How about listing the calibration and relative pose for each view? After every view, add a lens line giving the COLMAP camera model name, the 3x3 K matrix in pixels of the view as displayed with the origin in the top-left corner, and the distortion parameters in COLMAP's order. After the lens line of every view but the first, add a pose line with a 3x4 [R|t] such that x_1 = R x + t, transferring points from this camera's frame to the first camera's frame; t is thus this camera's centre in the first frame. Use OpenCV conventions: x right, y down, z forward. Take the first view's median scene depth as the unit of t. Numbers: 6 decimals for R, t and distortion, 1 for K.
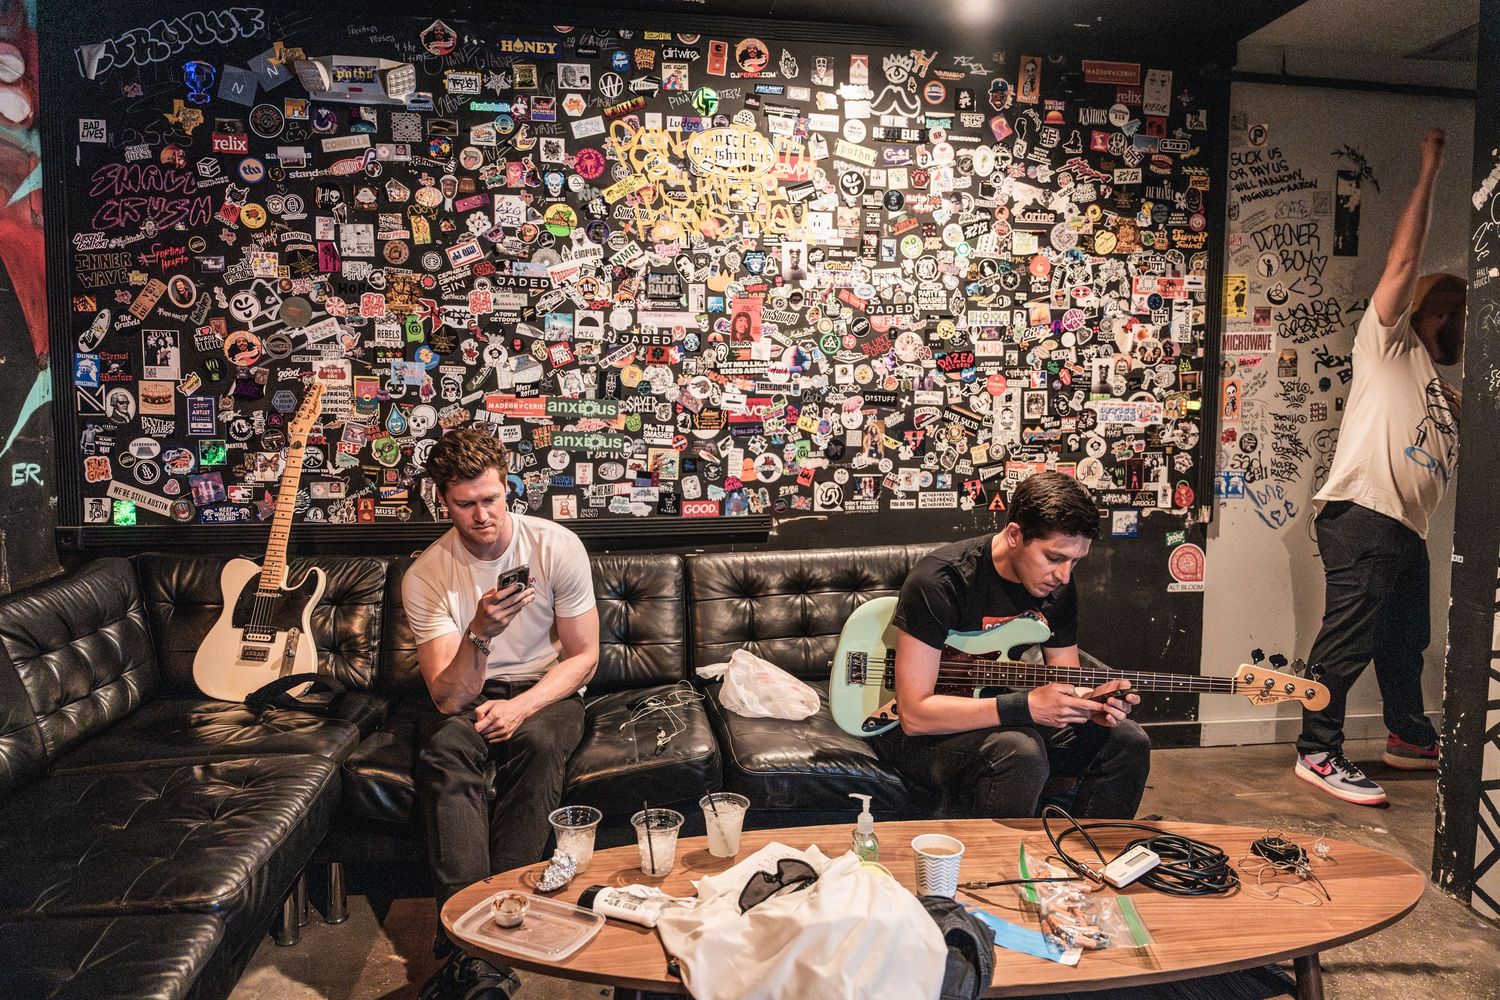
lens RADIAL K [[1006.7, 0, 750.0], [0, 1006.7, 500.0], [0, 0, 1]] dist [0.005119, -0.012222]
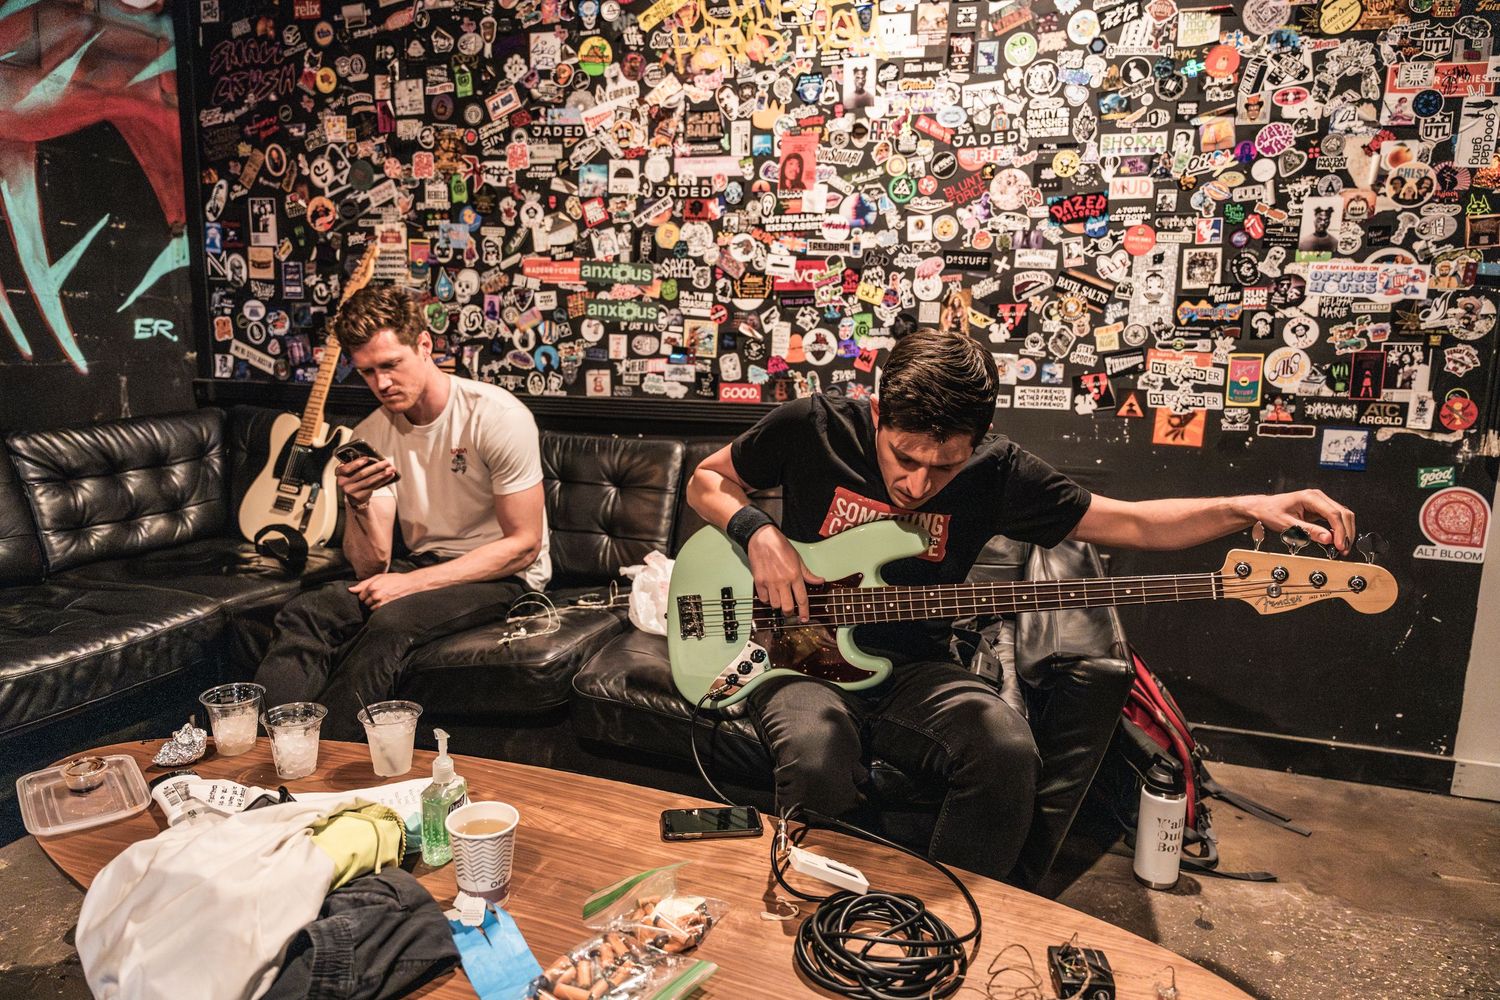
lens RADIAL K [[1006.7, 0, 750.0], [0, 1006.7, 500.0], [0, 0, 1]] dist [0.005119, -0.012222]
pose [[0.889097, 0.093984, -0.447966, 0.353693], [-0.055813, 0.993650, 0.097696, 0.015118], [0.454303, -0.061859, 0.888697, 0.241770]]
